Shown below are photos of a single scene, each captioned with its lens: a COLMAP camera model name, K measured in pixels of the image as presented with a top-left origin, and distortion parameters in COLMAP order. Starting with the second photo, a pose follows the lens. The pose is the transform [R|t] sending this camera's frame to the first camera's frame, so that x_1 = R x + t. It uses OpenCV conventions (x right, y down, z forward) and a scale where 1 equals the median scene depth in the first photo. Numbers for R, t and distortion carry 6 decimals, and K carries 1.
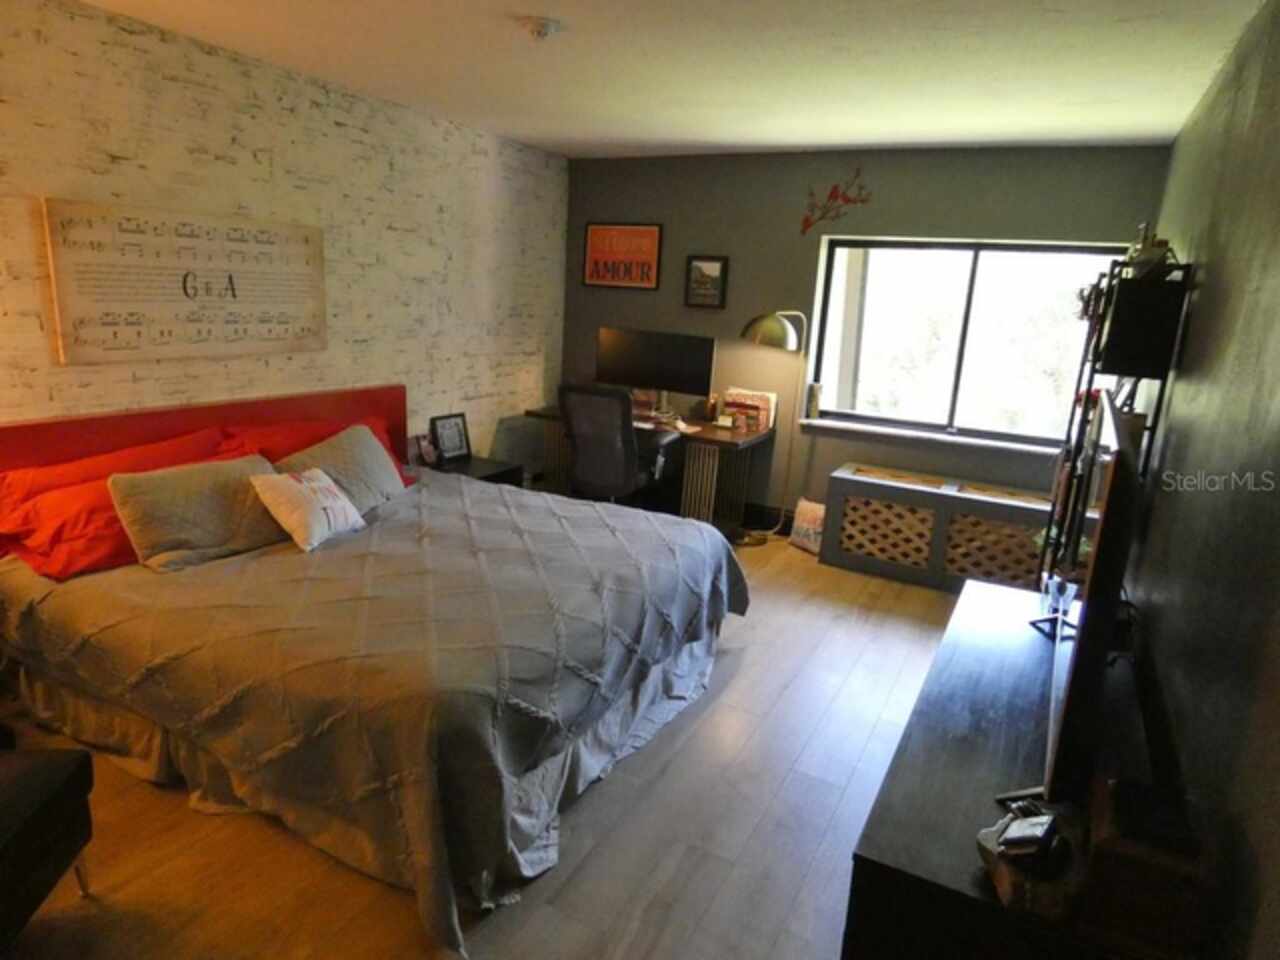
lens RADIAL K [[753.2, 0, 614.6], [0, 753.2, 456.5], [0, 0, 1]] dist [-0.019388, -0.002493]
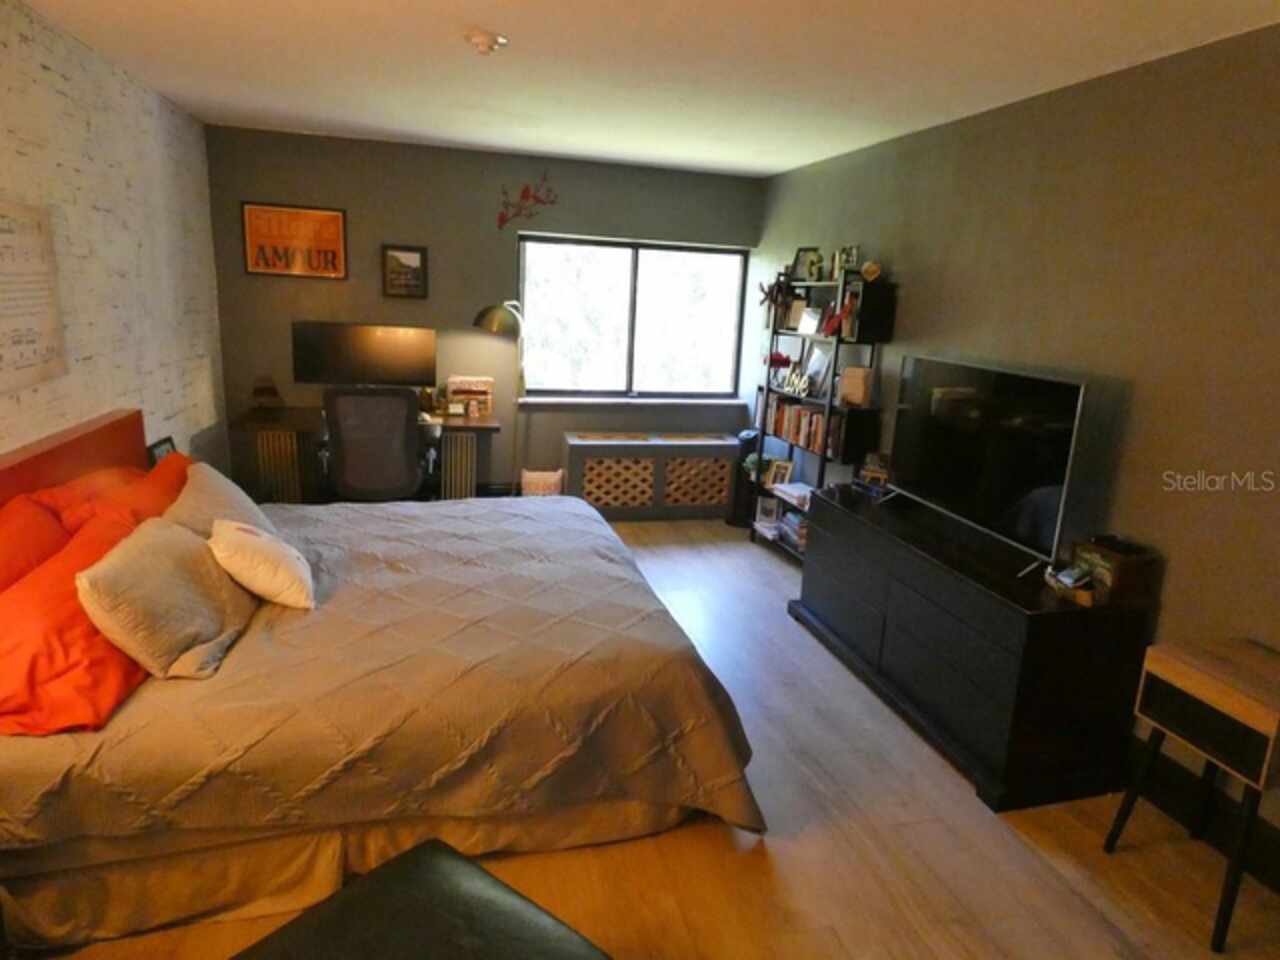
lens RADIAL K [[764.4, 0, 641.7], [0, 764.4, 465.0], [0, 0, 1]] dist [-0.018774, -0.001440]
pose [[0.731572, -0.164825, 0.661540, -0.405048], [0.133355, 0.986187, 0.098240, -0.042675], [-0.668595, 0.016350, 0.743447, 0.051946]]
